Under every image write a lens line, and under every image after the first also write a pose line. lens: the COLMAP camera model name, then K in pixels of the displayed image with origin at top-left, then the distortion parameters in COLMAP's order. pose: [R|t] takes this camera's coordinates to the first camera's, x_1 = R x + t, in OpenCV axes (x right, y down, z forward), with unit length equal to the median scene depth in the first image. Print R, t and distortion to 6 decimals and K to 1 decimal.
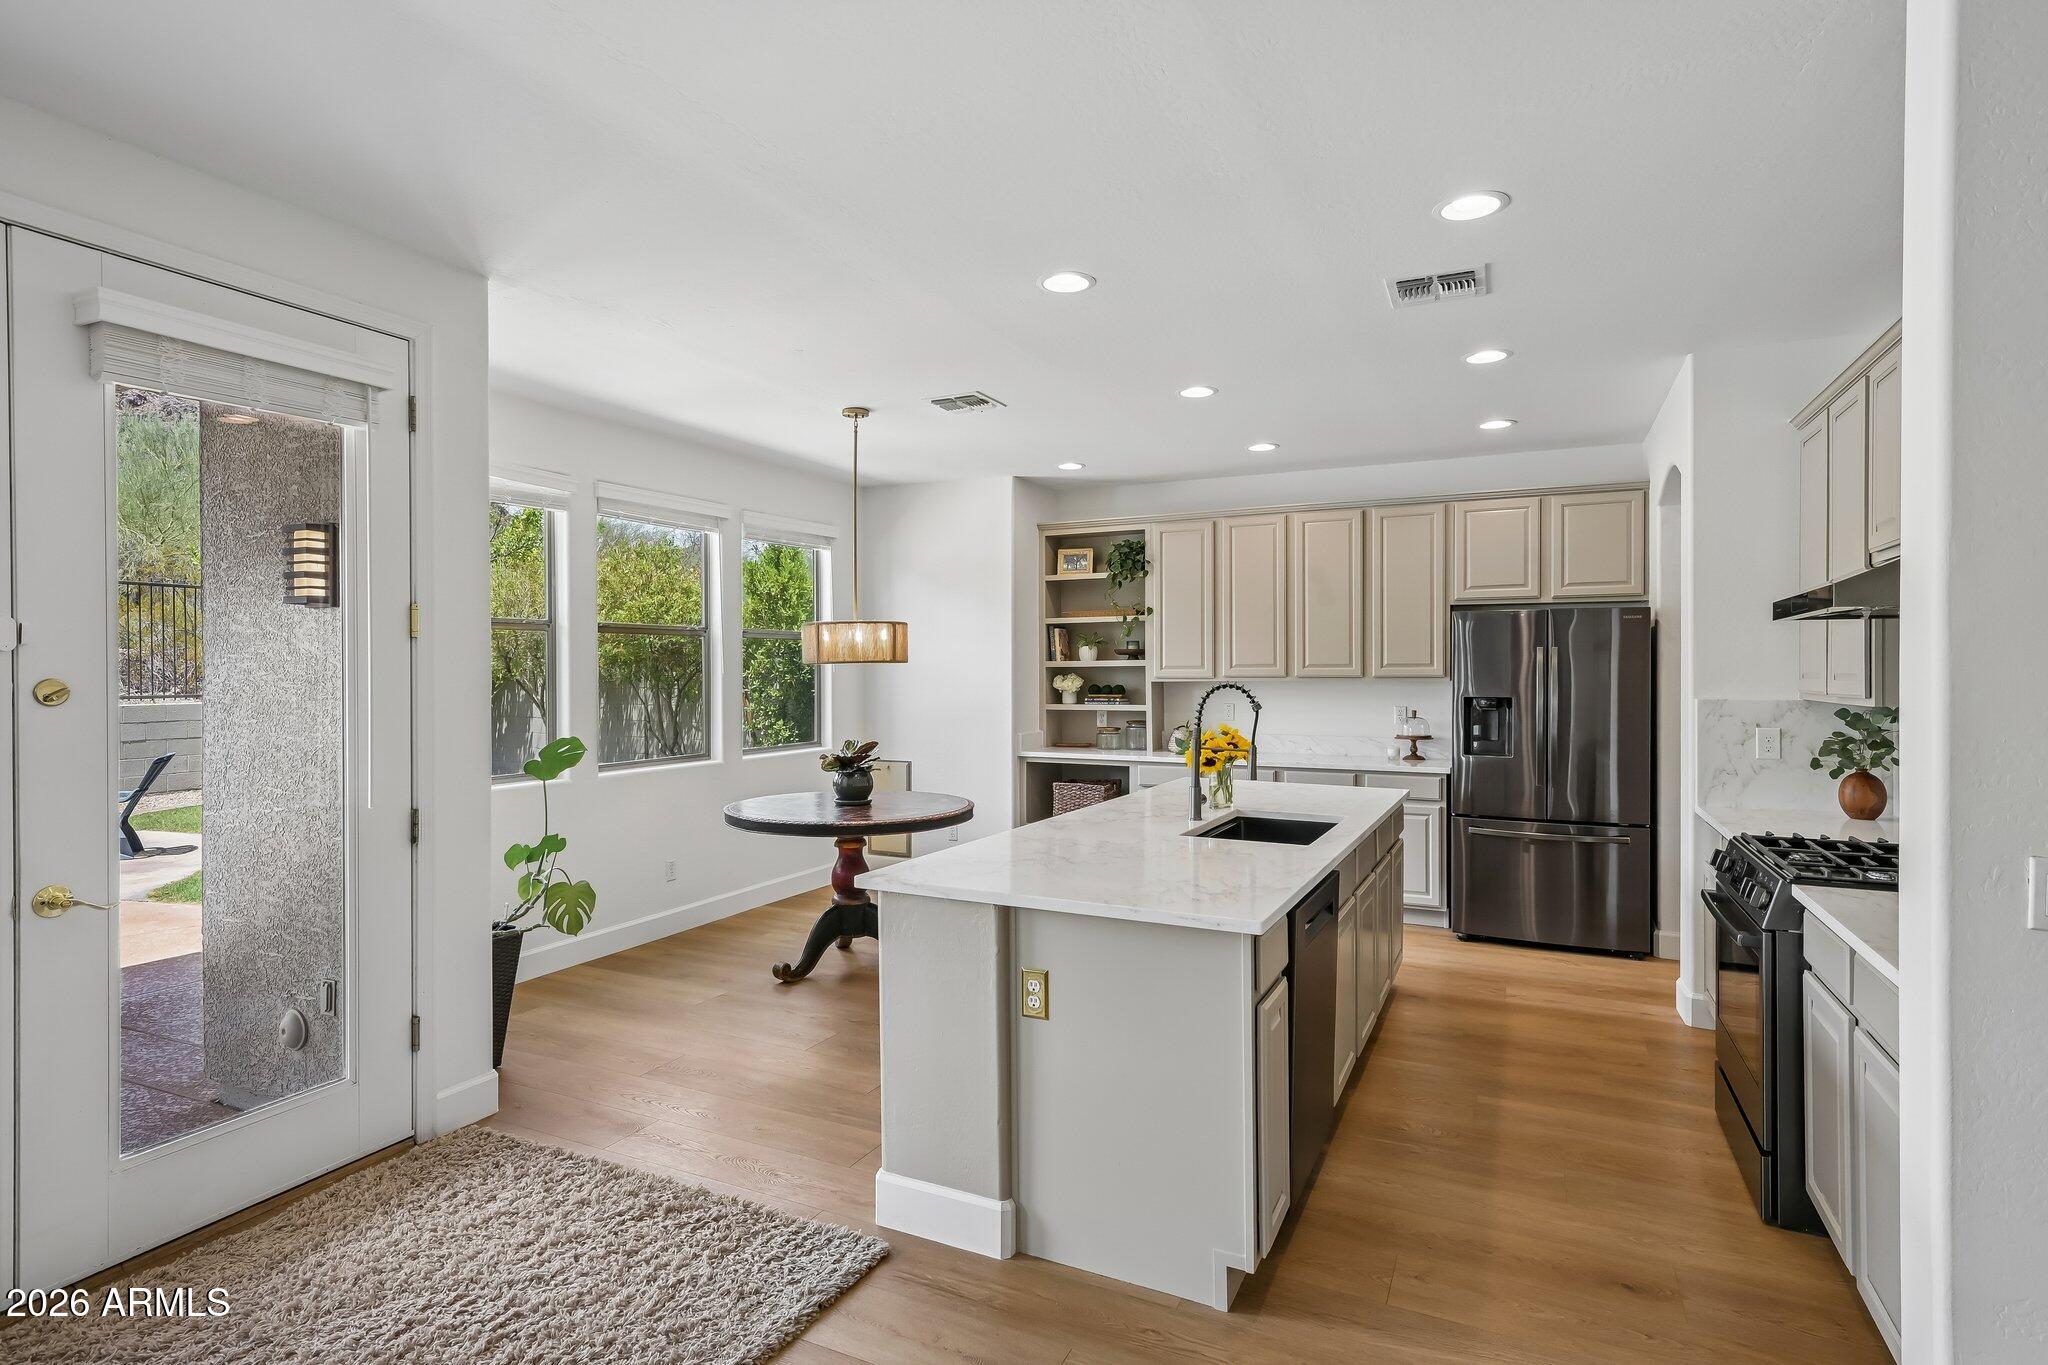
lens RADIAL K [[1053.8, 0, 1053.9], [0, 1053.8, 673.4], [0, 0, 1]] dist [0.023210, 0.000188]
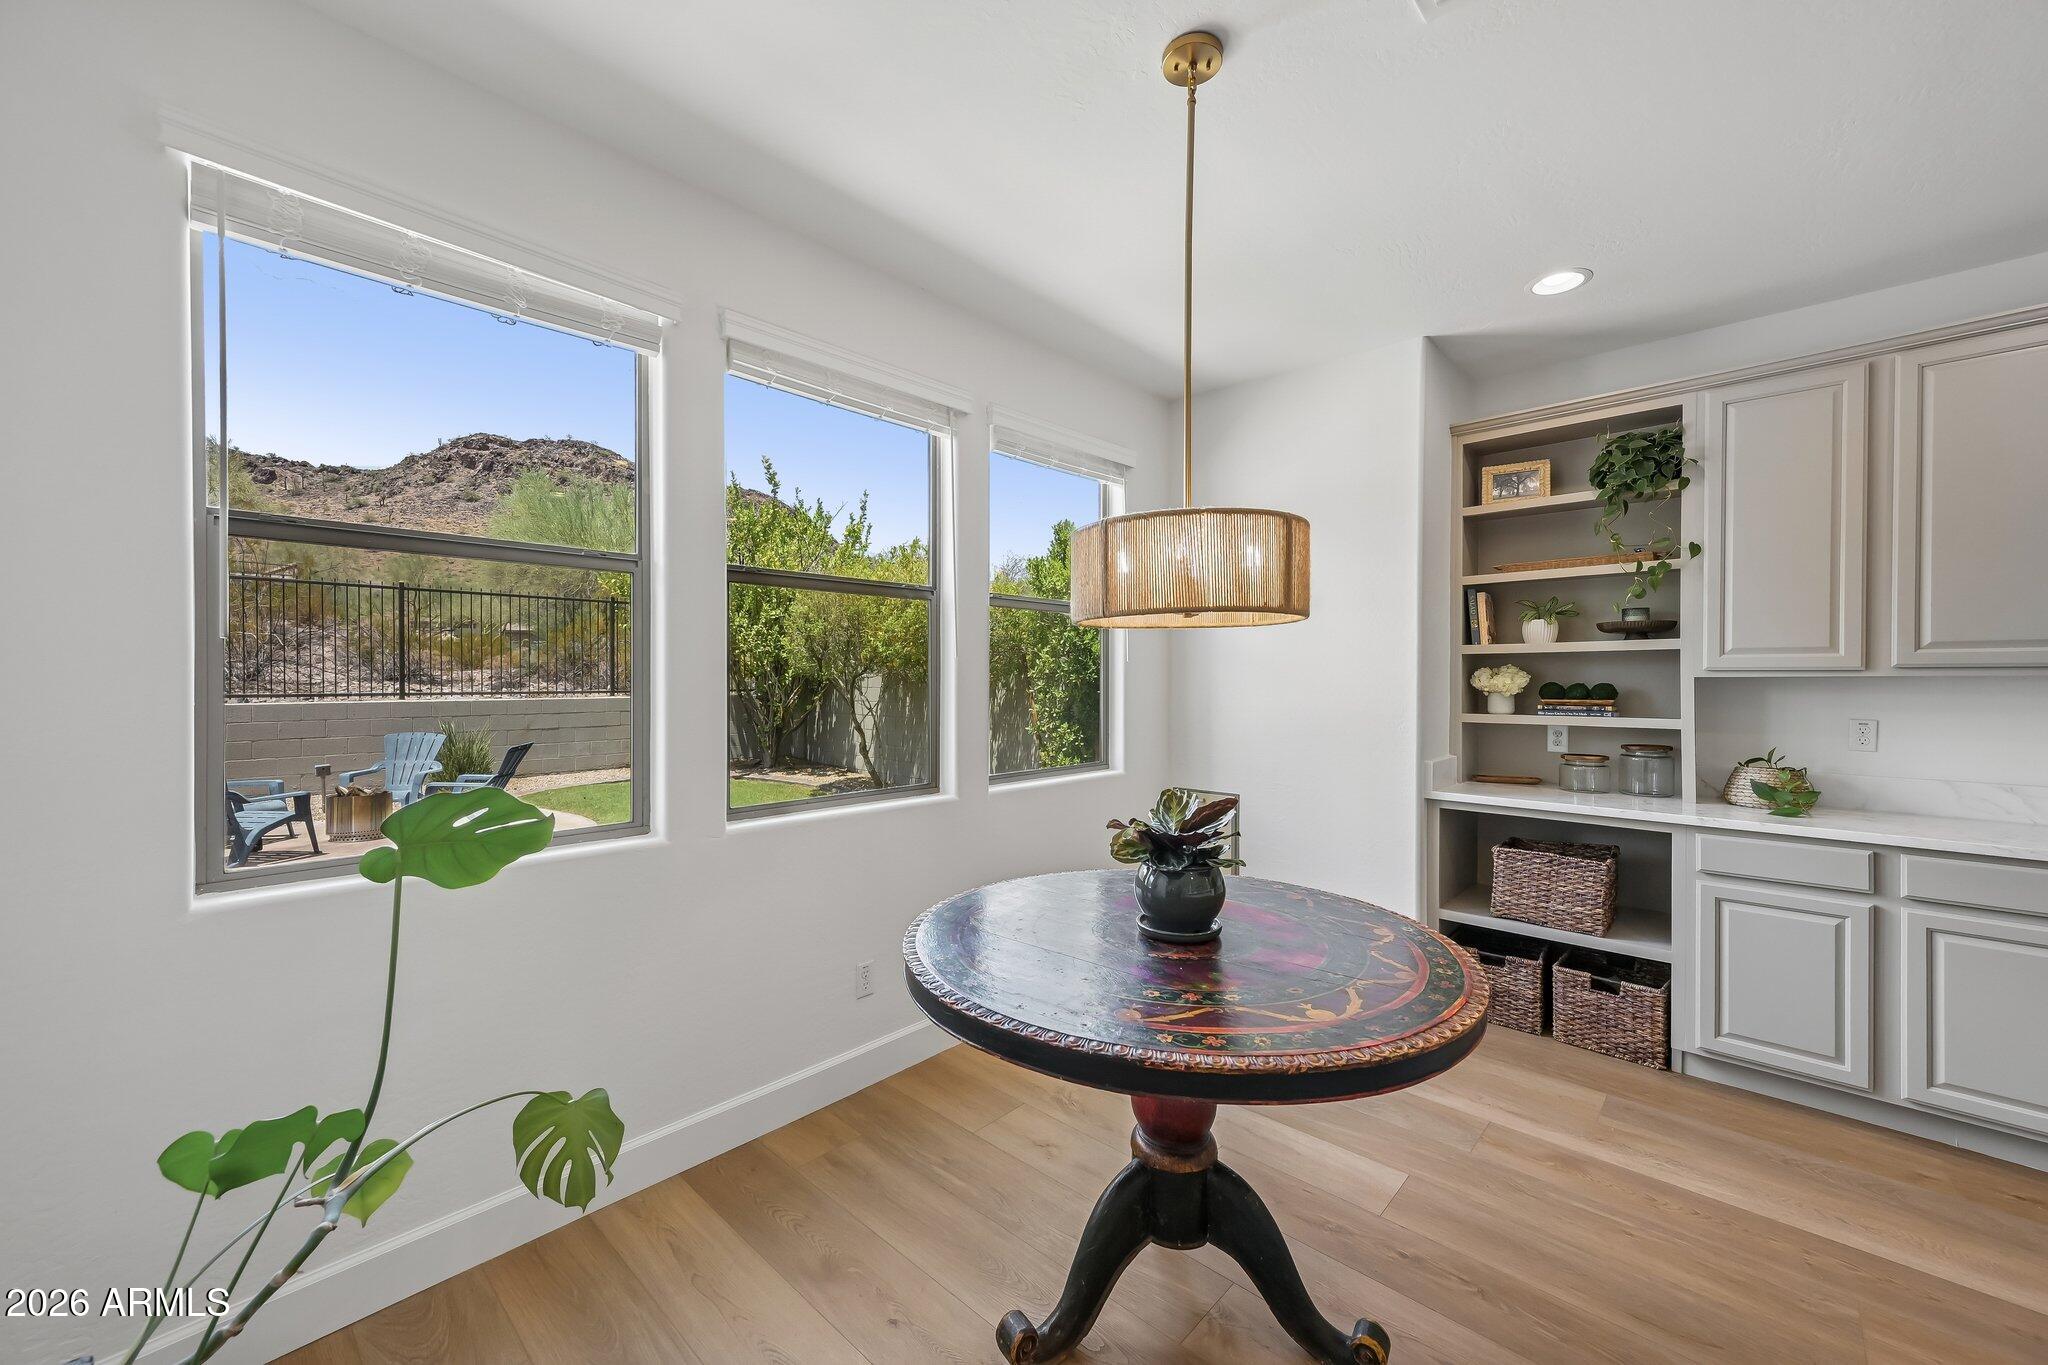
lens RADIAL K [[810.6, 0, 1017.8], [0, 810.6, 681.8], [0, 0, 1]] dist [0.006536, 0.000060]
pose [[0.947128, 0.006011, -0.320799, -0.117150], [-0.006291, 0.999980, 0.000165, 0.013572], [0.320793, 0.001861, 0.947147, 0.524168]]
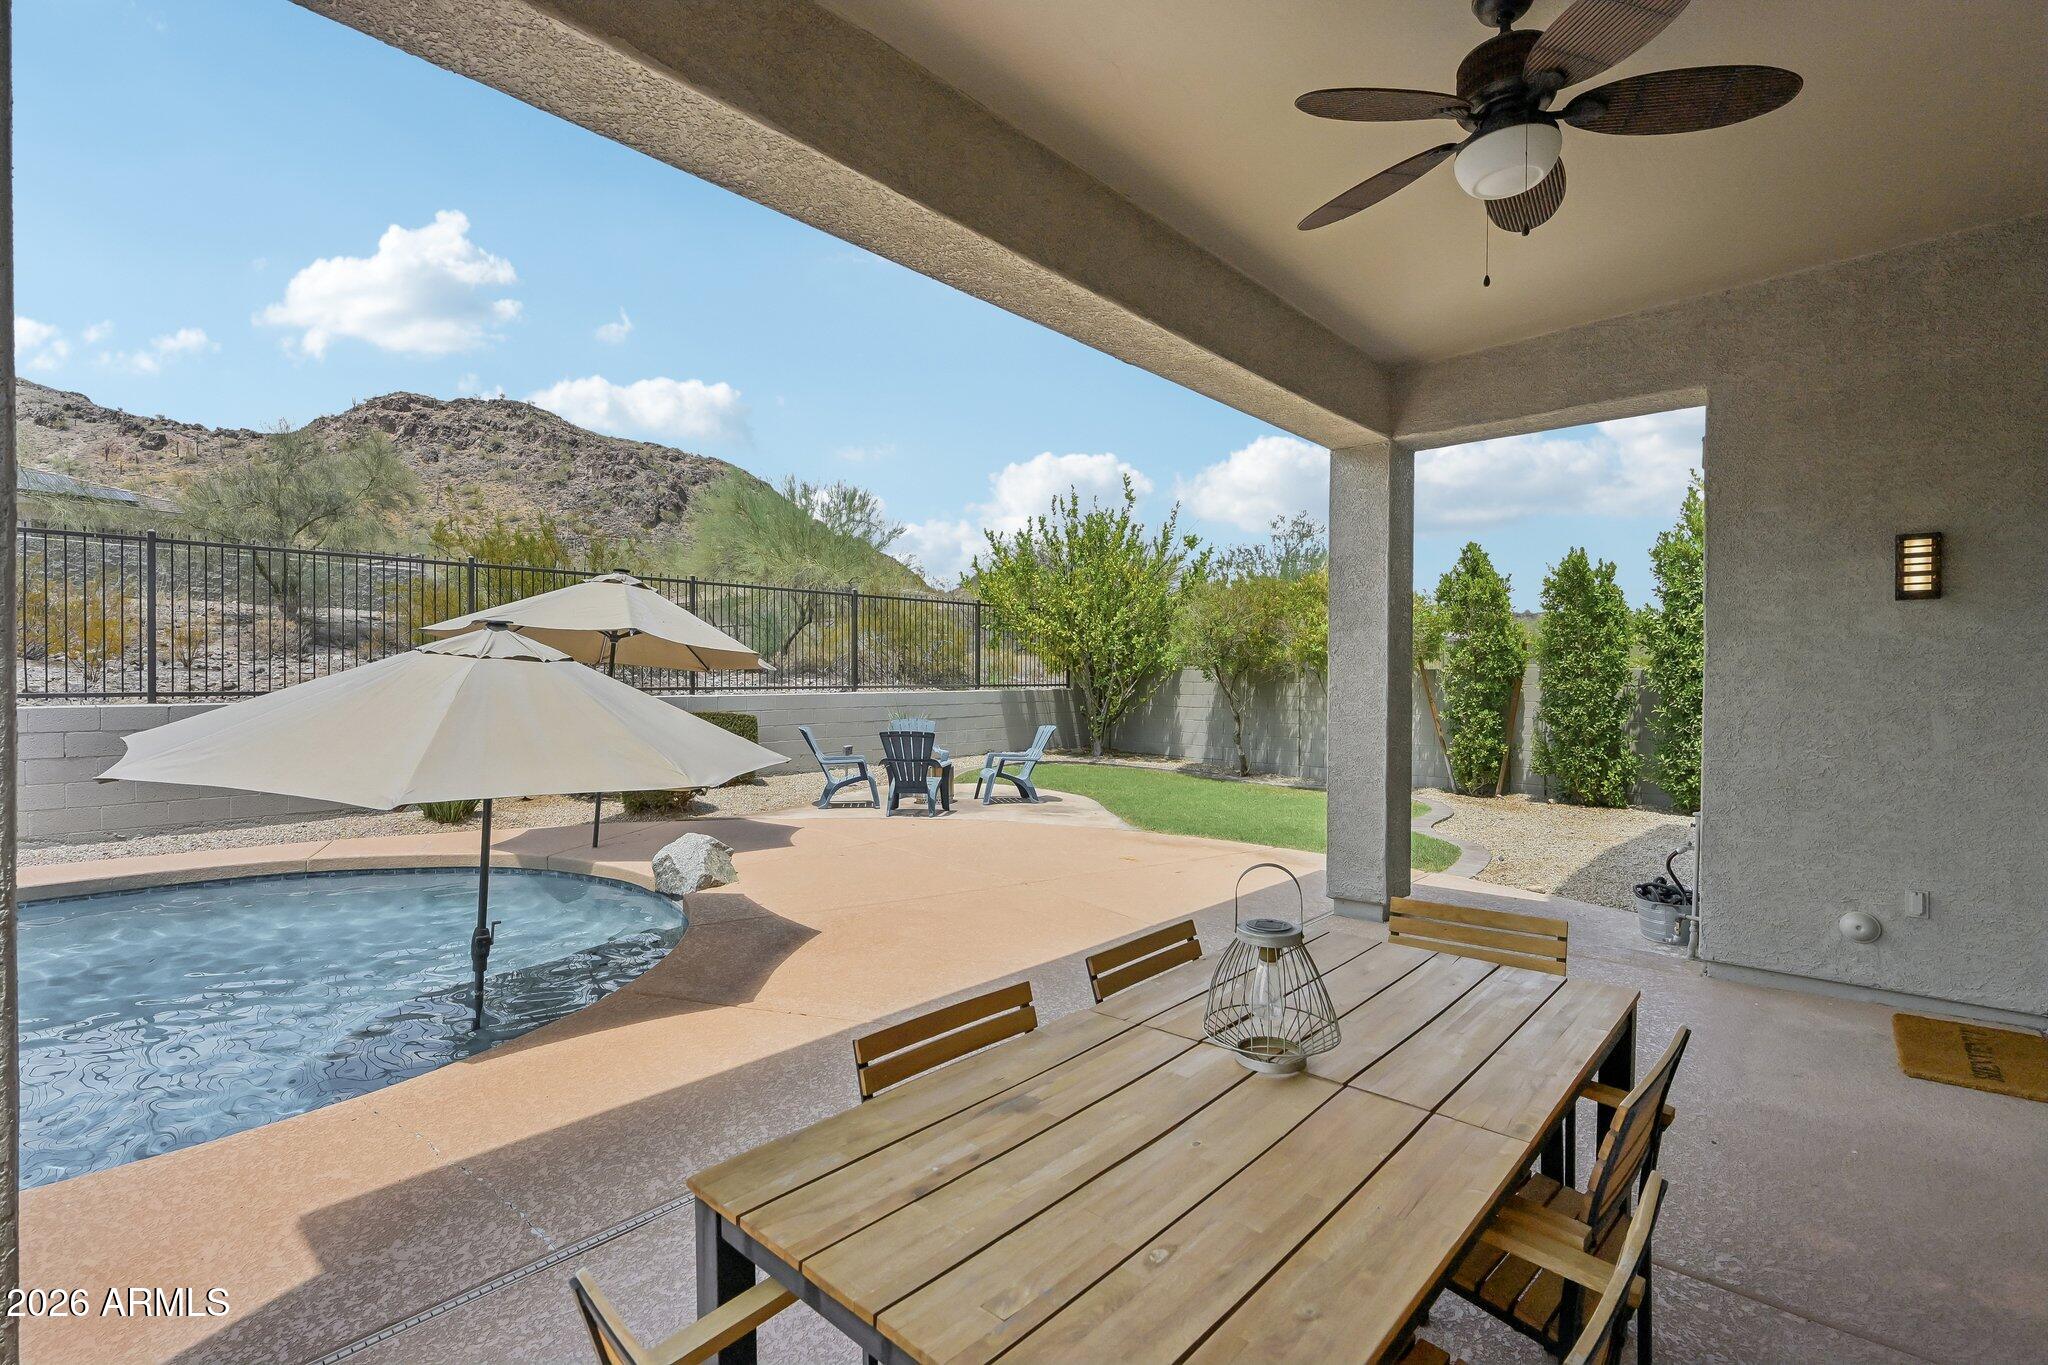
lens RADIAL K [[925.8, 0, 1030.0], [0, 925.8, 684.6], [0, 0, 1]] dist [-0.001098, -0.001475]
pose [[0.952934, 0.008624, -0.303054, -0.761038], [-0.006836, 0.999952, 0.006960, 0.022138], [0.303100, -0.004561, 0.952948, -0.210969]]
